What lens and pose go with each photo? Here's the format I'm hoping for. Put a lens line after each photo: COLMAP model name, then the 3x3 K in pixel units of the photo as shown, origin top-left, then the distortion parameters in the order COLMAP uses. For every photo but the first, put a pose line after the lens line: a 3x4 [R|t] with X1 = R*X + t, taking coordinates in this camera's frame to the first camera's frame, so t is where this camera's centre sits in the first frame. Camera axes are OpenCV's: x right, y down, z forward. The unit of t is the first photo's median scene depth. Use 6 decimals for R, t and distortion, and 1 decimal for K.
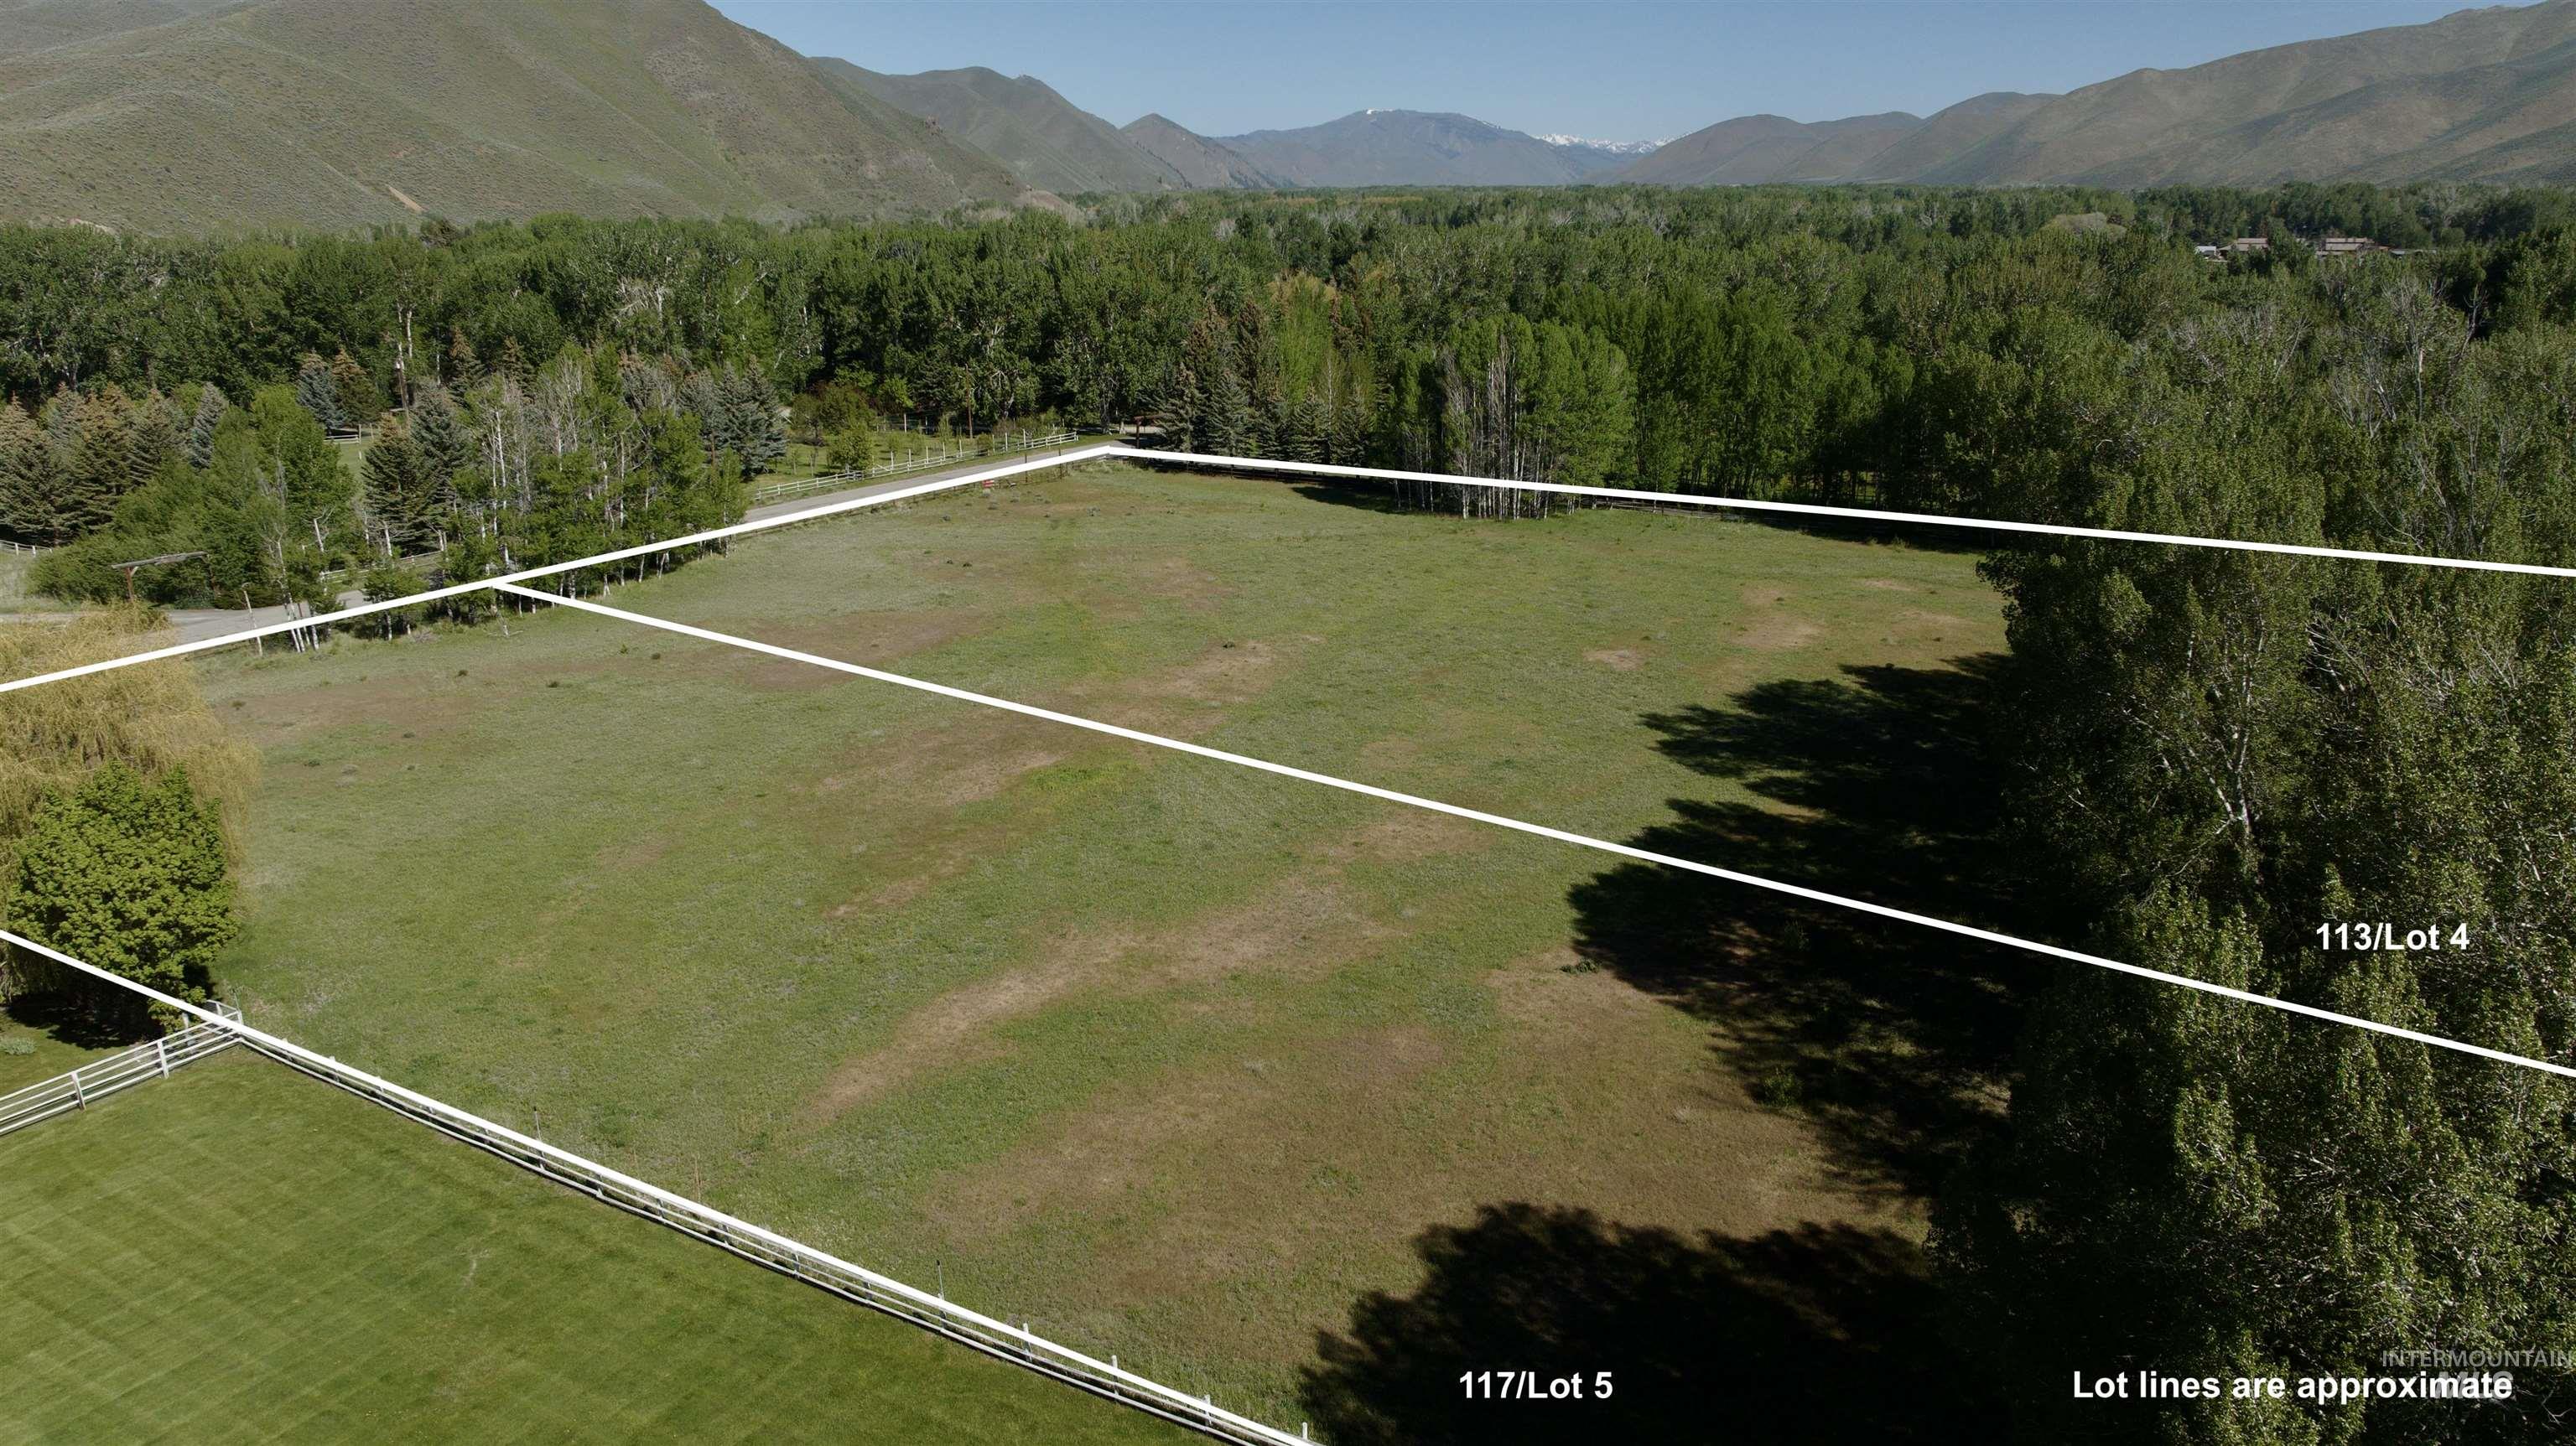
lens RADIAL K [[1837.8, 0, 1287.8], [0, 1837.8, 731.3], [0, 0, 1]] dist [-0.019847, 0.022965]
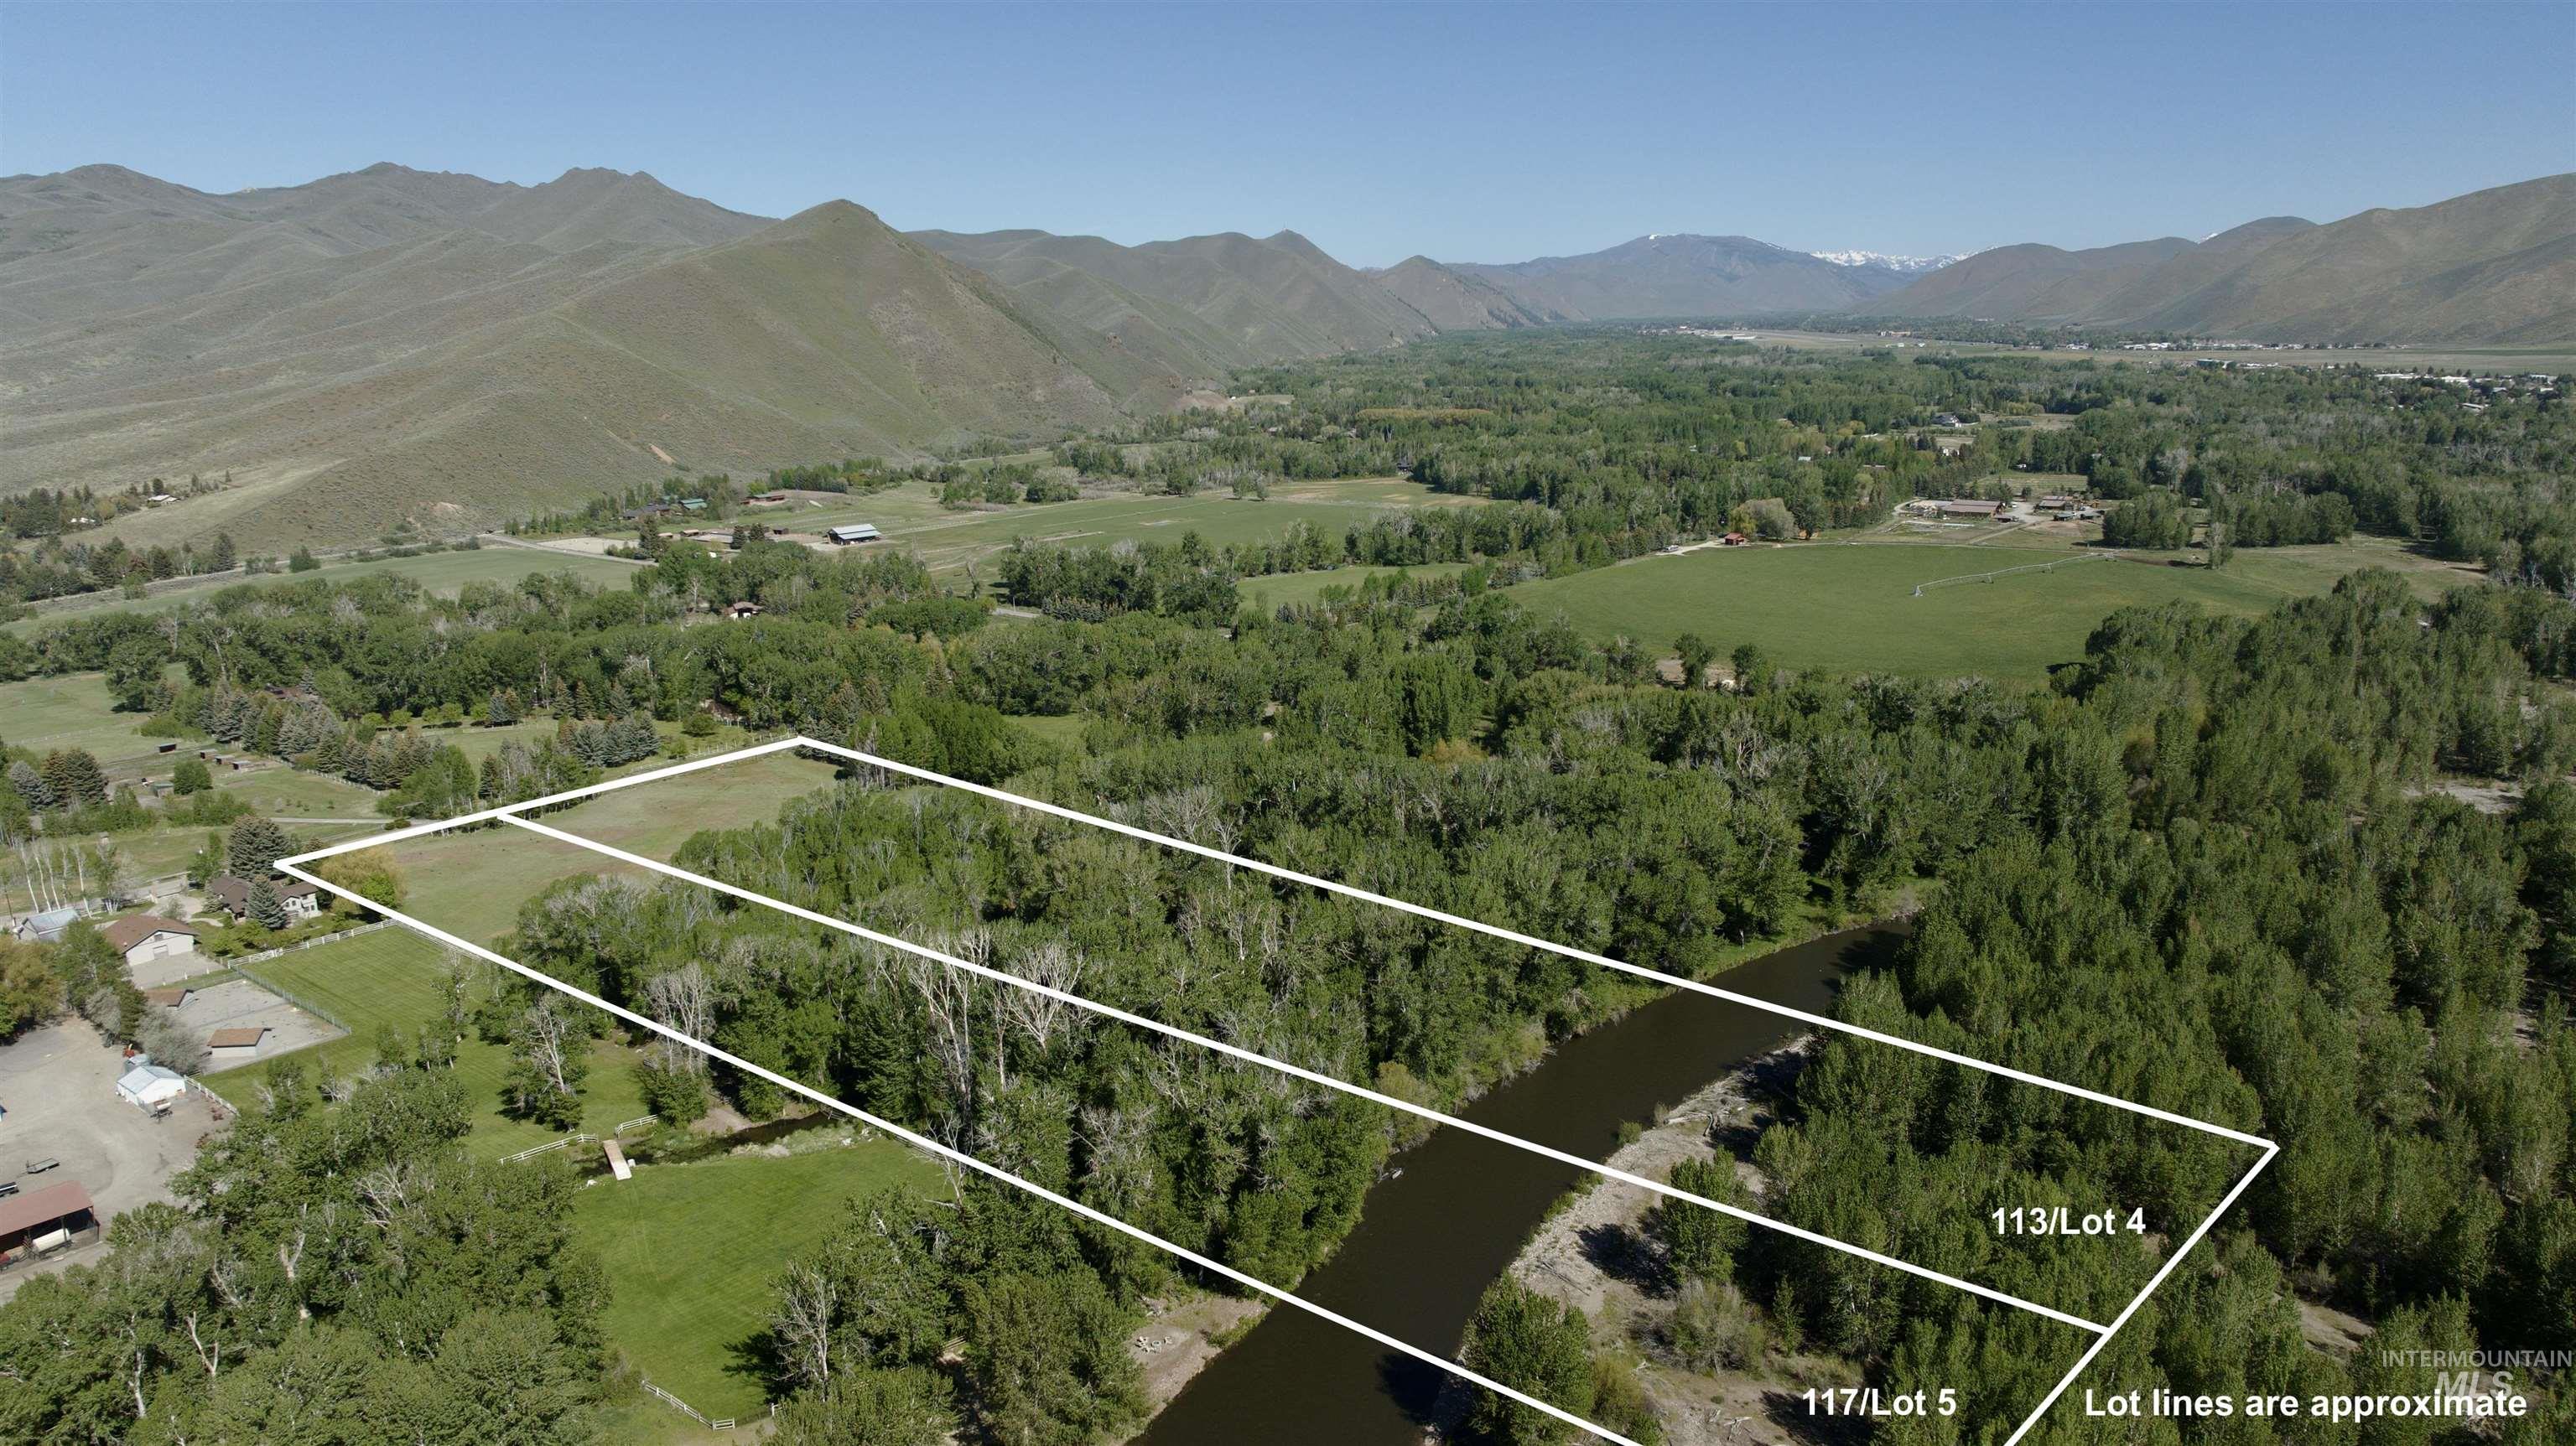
lens RADIAL K [[1837.8, 0, 1284.4], [0, 1837.8, 711.7], [0, 0, 1]] dist [-0.019847, 0.022965]
pose [[0.987669, 0.015958, -0.155739, 0.136000], [-0.027200, 0.997153, -0.070322, -0.007212], [0.154173, 0.073691, 0.985292, -0.188951]]
